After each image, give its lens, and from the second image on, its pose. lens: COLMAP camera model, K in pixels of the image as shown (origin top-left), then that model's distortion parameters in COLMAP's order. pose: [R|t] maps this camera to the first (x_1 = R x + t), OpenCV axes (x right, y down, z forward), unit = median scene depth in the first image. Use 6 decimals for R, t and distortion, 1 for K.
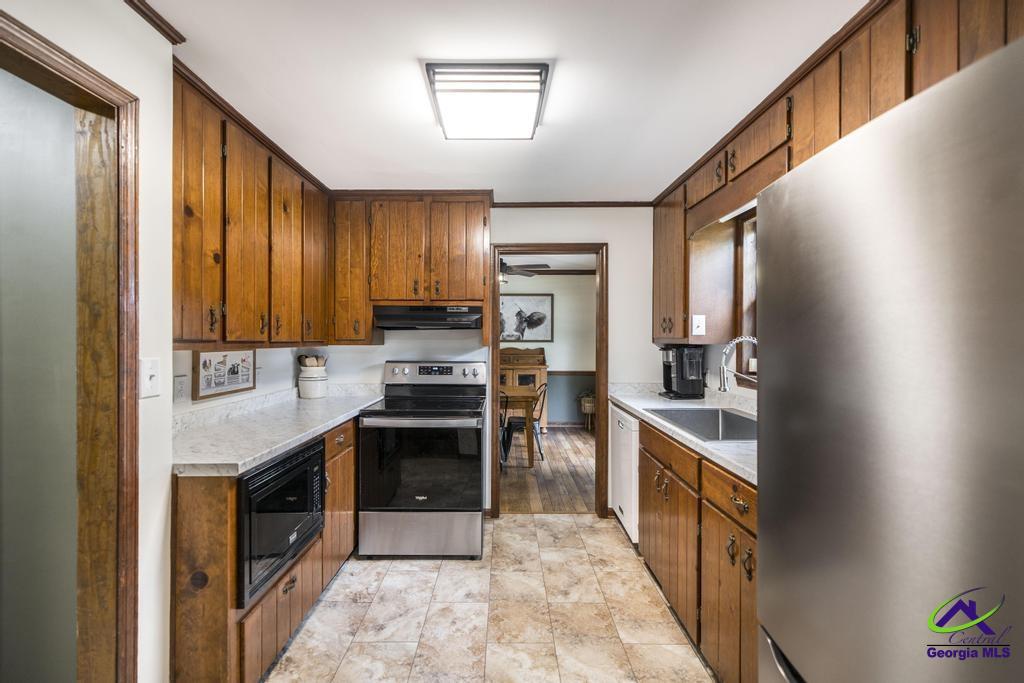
lens RADIAL K [[447.5, 0, 512.0], [0, 447.5, 341.5], [0, 0, 1]] dist [0.001828, -0.000043]
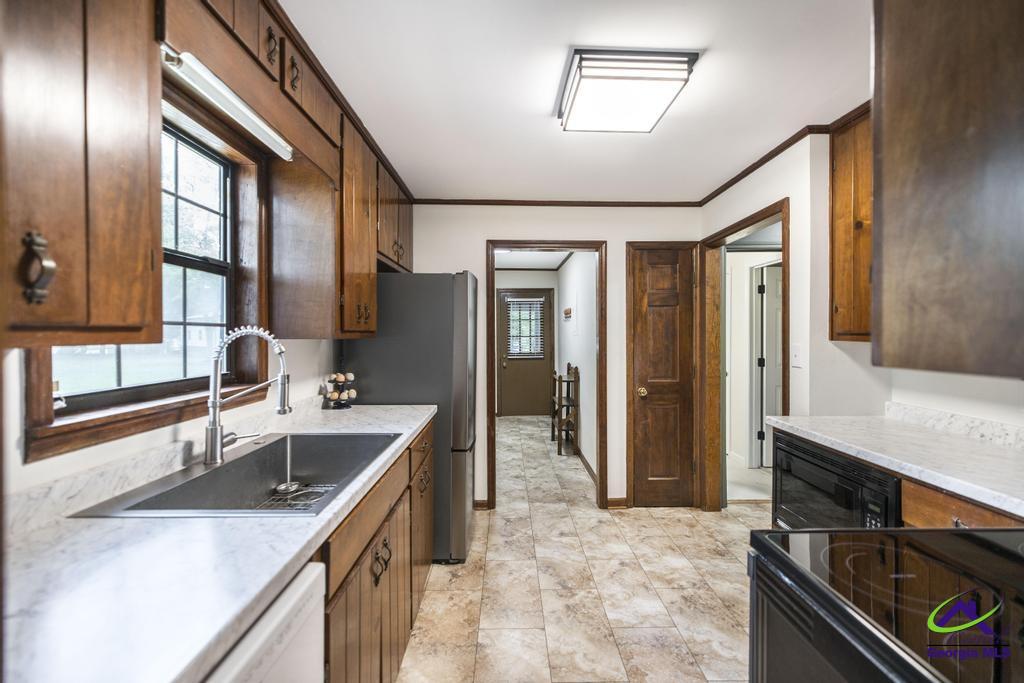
lens RADIAL K [[432.9, 0, 517.1], [0, 432.9, 337.7], [0, 0, 1]] dist [0.000970, -0.000020]
pose [[-0.999733, -0.003575, -0.022826, 0.140099], [-0.003925, 0.999875, 0.015328, -0.004919], [0.022768, 0.015414, -0.999622, 1.391385]]
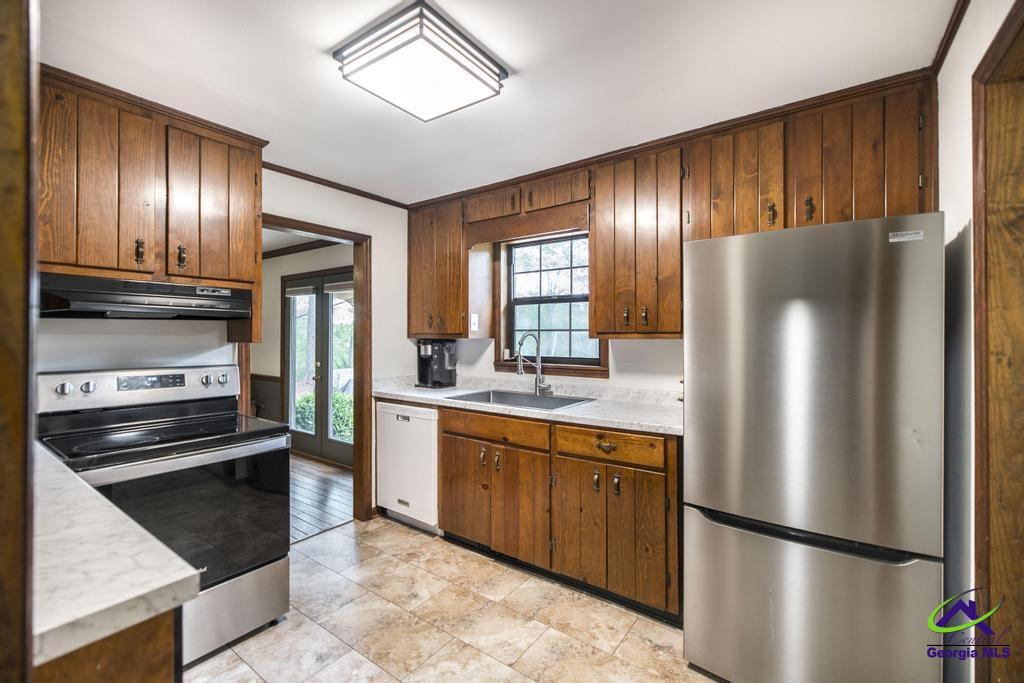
lens RADIAL K [[432.9, 0, 517.1], [0, 432.9, 337.7], [0, 0, 1]] dist [0.000970, -0.000020]
pose [[0.580059, -0.003473, 0.814567, -0.462939], [0.008703, 0.999960, -0.001933, 0.007406], [-0.814528, 0.008211, 0.580067, 0.245257]]
